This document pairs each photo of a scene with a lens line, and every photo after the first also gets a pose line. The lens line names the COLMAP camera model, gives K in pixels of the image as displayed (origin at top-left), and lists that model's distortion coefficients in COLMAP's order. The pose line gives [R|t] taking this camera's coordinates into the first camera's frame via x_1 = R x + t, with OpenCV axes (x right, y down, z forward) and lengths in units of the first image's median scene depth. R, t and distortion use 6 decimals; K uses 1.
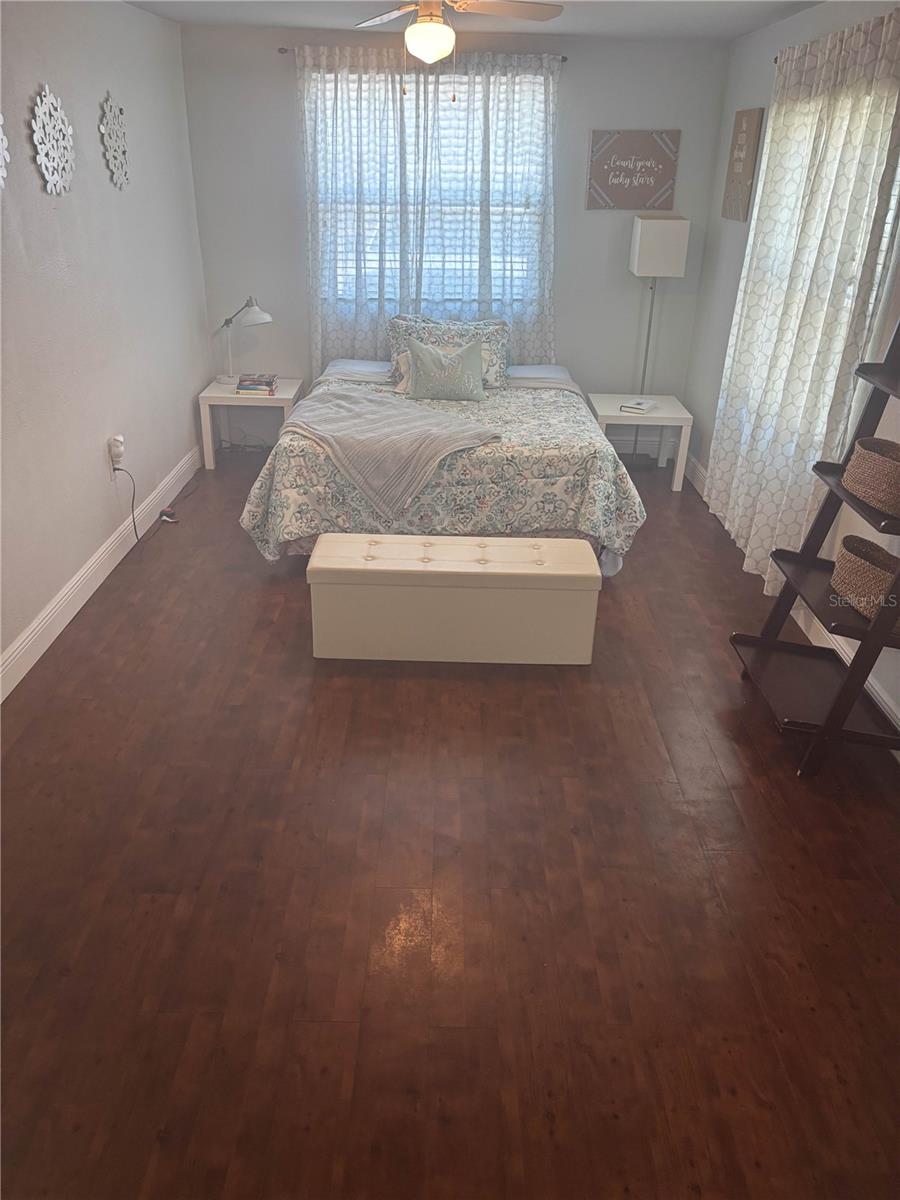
lens RADIAL K [[896.3, 0, 450.0], [0, 896.3, 600.0], [0, 0, 1]] dist [0.032458, -0.006616]
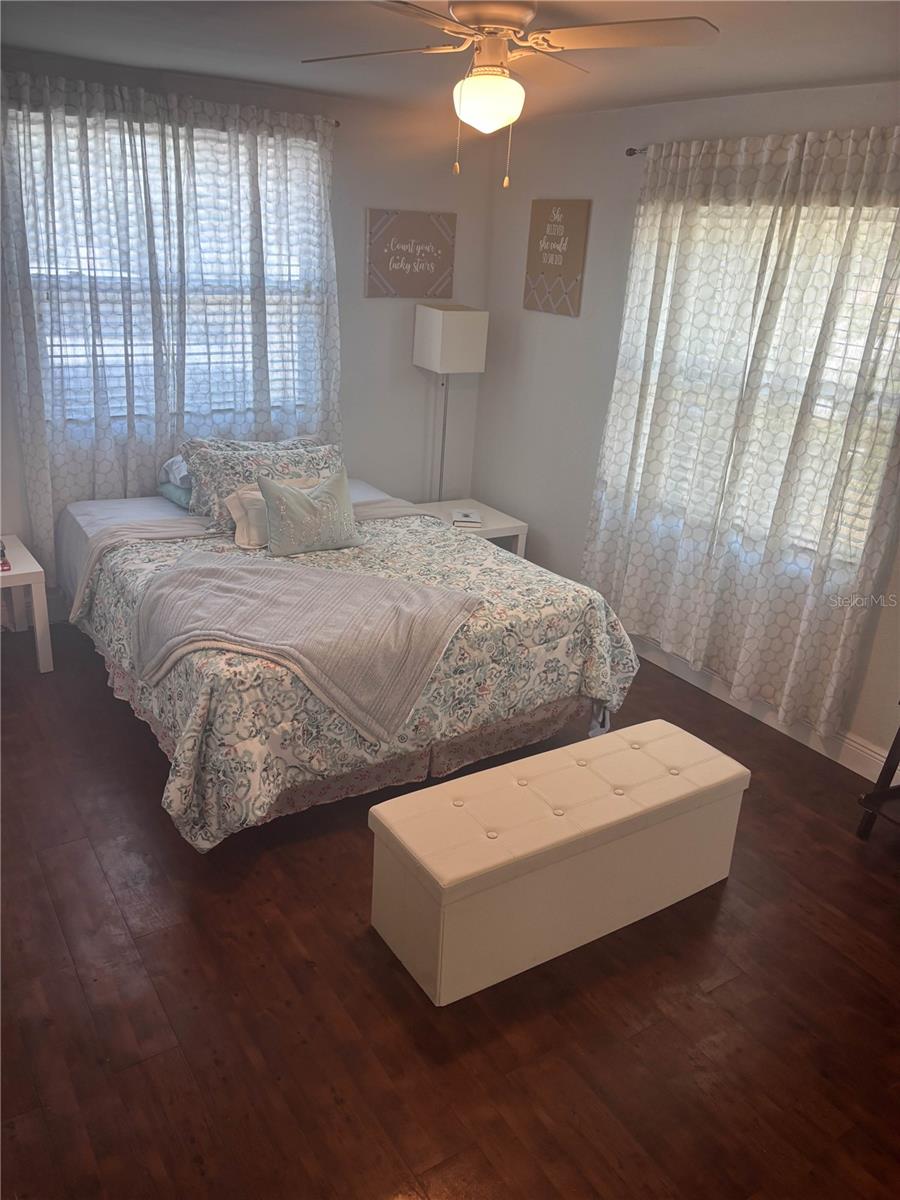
lens RADIAL K [[910.7, 0, 450.0], [0, 910.7, 600.0], [0, 0, 1]] dist [0.058207, -0.066176]
pose [[0.835287, -0.175521, 0.521045, -0.299933], [0.203211, 0.979126, 0.004064, -0.152576], [-0.510882, 0.102487, 0.853519, 0.272370]]
